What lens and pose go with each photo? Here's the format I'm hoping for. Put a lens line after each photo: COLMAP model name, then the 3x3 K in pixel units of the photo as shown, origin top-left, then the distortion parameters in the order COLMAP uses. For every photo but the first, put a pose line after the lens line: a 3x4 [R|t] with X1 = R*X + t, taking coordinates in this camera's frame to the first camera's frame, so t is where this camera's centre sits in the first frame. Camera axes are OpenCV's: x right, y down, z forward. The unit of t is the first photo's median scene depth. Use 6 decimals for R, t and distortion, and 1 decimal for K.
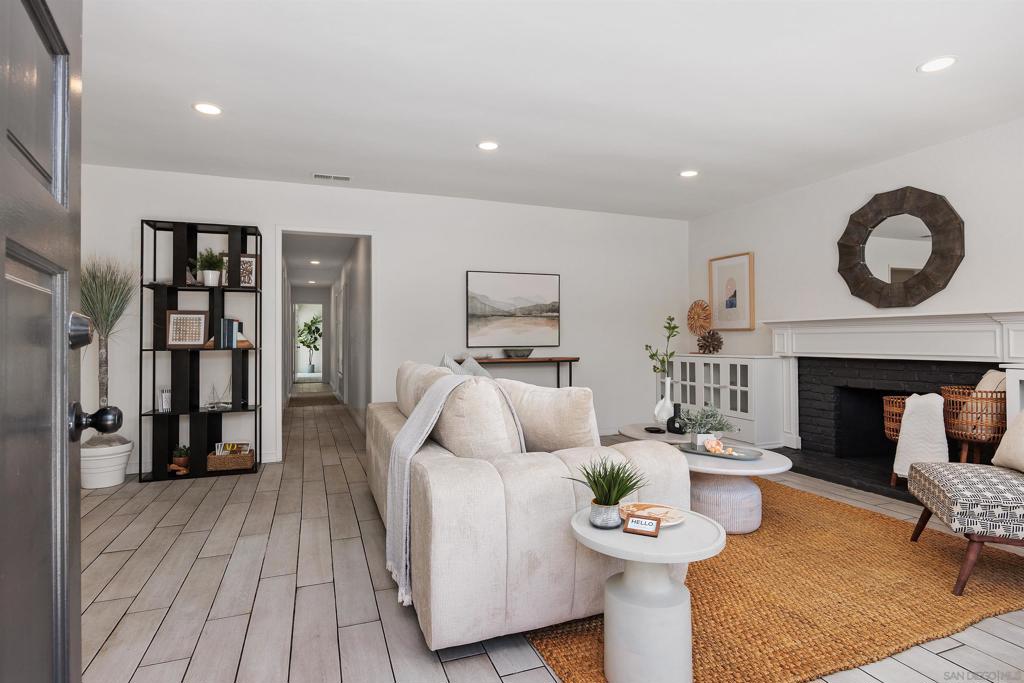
lens RADIAL K [[529.8, 0, 512.0], [0, 529.8, 341.5], [0, 0, 1]] dist [-0.001002, -0.000340]
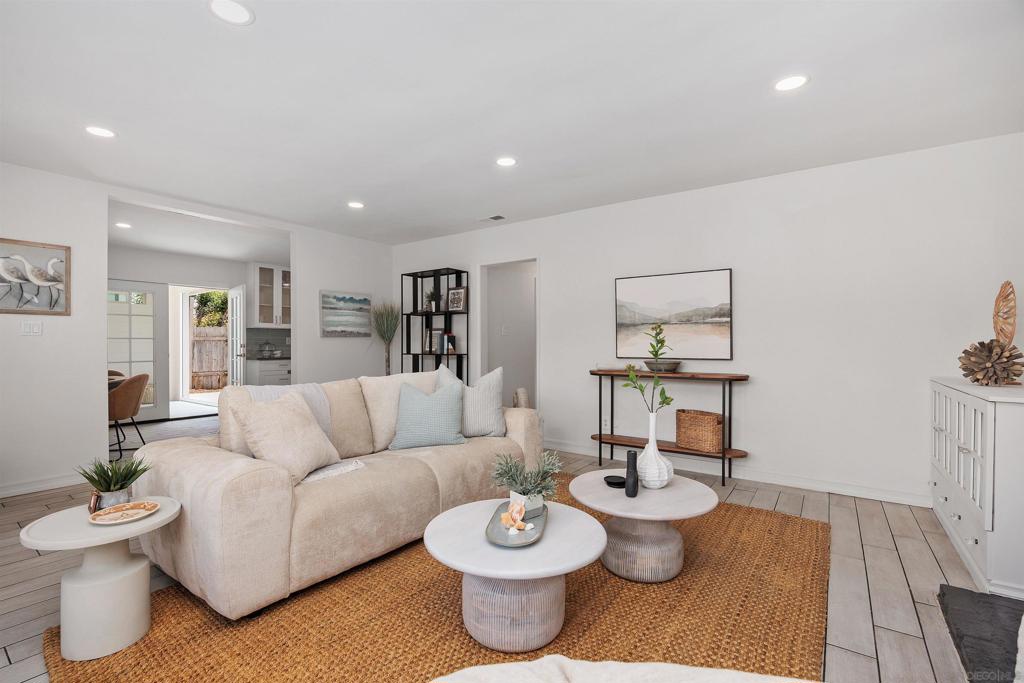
lens RADIAL K [[472.8, 0, 509.7], [0, 472.8, 344.5], [0, 0, 1]] dist [-0.000705, -0.000185]
pose [[0.554954, 0.006081, -0.831859, 0.522868], [-0.003452, 0.999982, 0.005007, -0.016950], [0.831874, 0.000093, 0.554965, 0.356411]]
